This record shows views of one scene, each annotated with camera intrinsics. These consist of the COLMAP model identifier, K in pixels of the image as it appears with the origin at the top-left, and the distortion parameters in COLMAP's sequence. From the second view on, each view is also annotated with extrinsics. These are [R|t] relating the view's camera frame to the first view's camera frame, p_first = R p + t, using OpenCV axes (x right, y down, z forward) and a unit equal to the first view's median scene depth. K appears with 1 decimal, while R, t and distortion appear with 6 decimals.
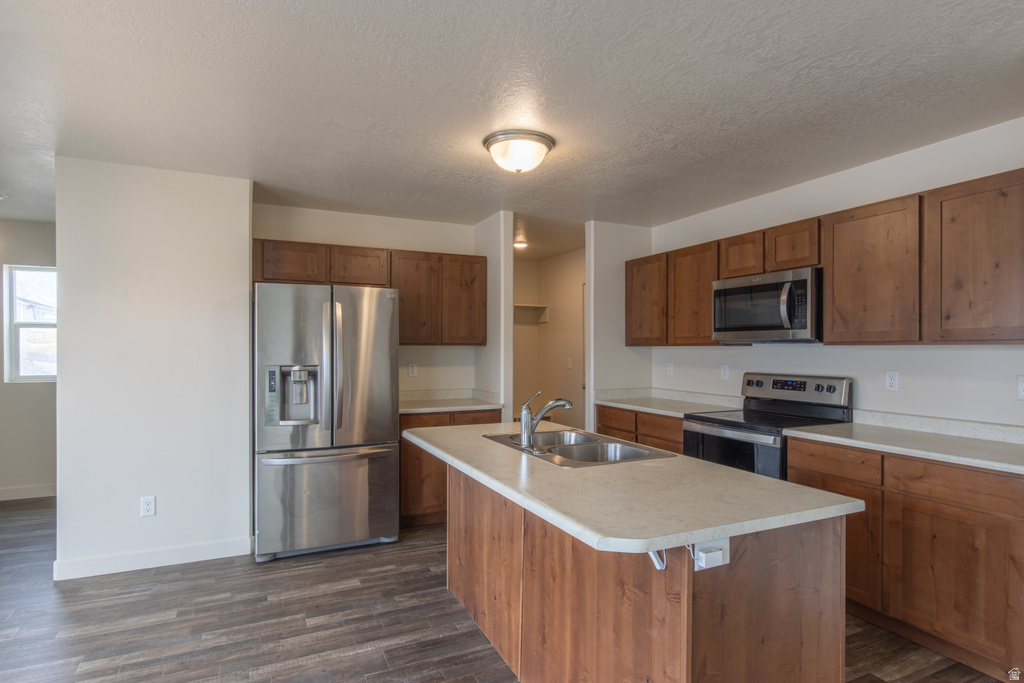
lens RADIAL K [[545.1, 0, 511.0], [0, 545.1, 350.2], [0, 0, 1]] dist [0.001049, 0.000146]
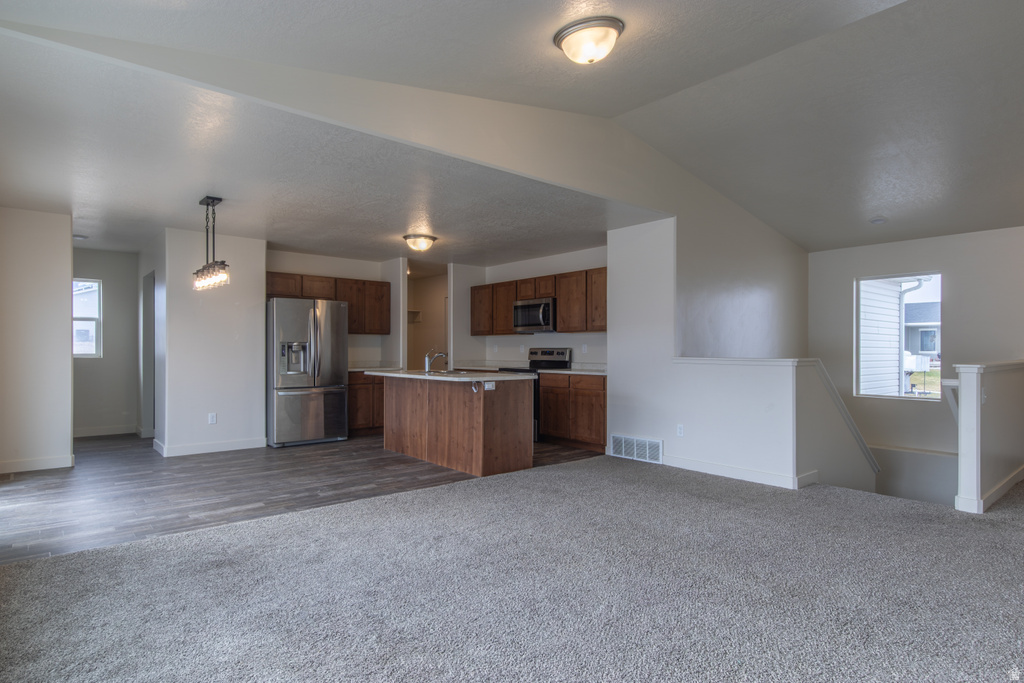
lens RADIAL K [[553.7, 0, 510.6], [0, 553.7, 350.5], [0, 0, 1]] dist [0.000760, 0.000465]
pose [[0.965054, -0.001002, 0.262048, -0.180662], [0.002000, 0.999992, -0.003541, 0.064116], [-0.262043, 0.003942, 0.965048, -1.023172]]
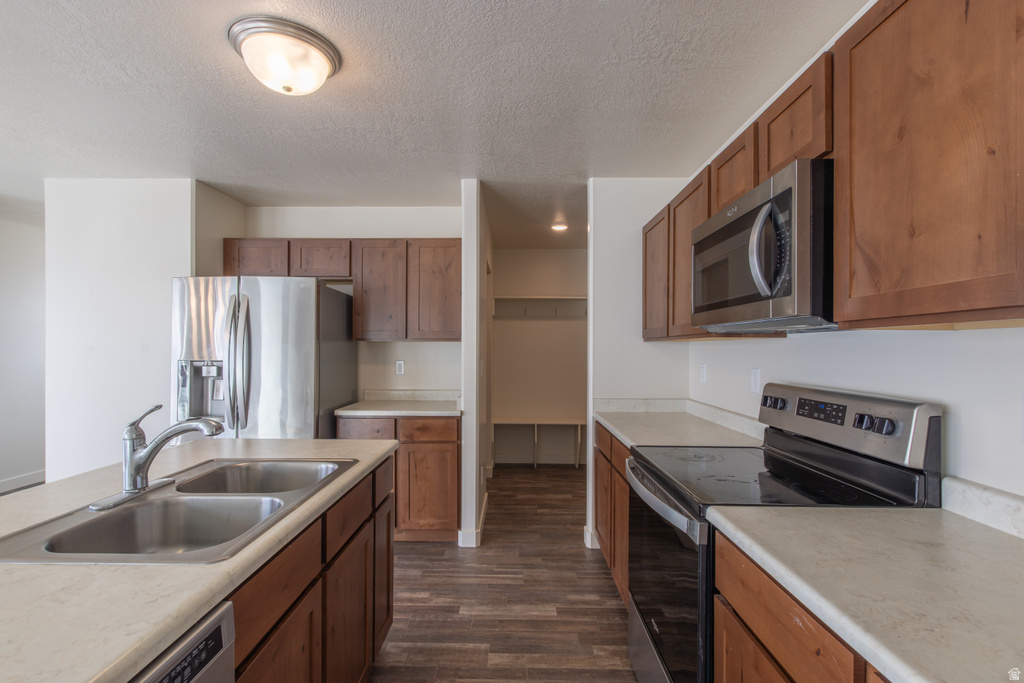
lens RADIAL K [[467.1, 0, 507.9], [0, 467.1, 350.8], [0, 0, 1]] dist [0.004059, -0.003981]
pose [[0.897968, 0.003321, -0.440048, 0.455777], [-0.003701, 0.999993, -0.000006, 0.008634], [0.440045, 0.001634, 0.897974, 0.488936]]
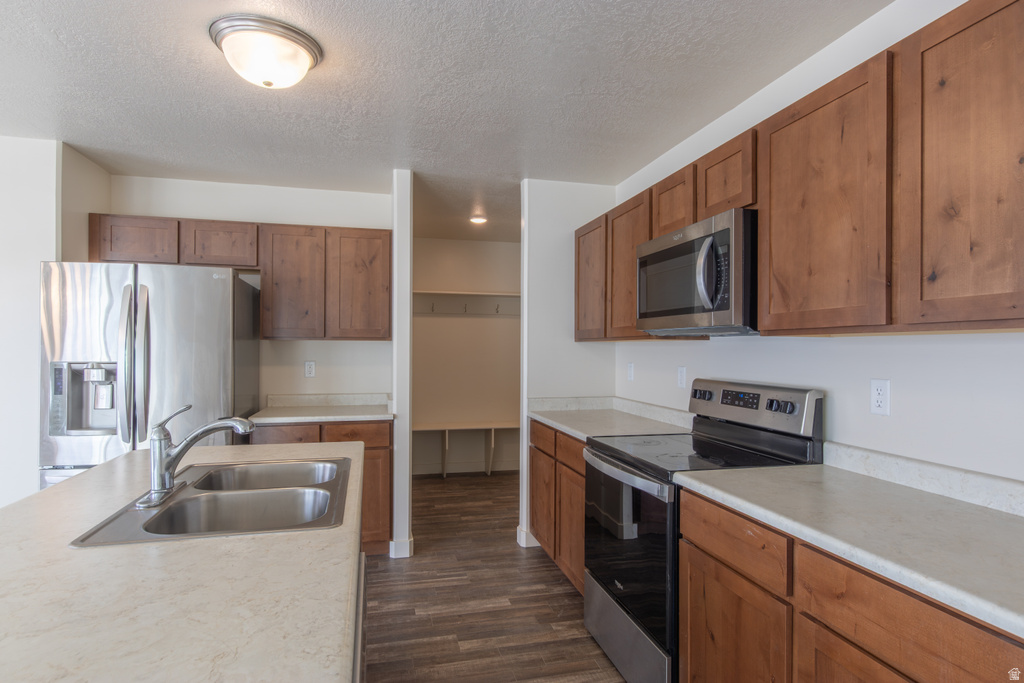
lens RADIAL K [[553.7, 0, 510.6], [0, 553.7, 350.5], [0, 0, 1]] dist [0.000760, 0.000465]
pose [[0.980685, 0.004300, -0.195547, 0.384797], [-0.004331, 0.999991, 0.000272, 0.007361], [0.195546, 0.000580, 0.980694, 0.310399]]
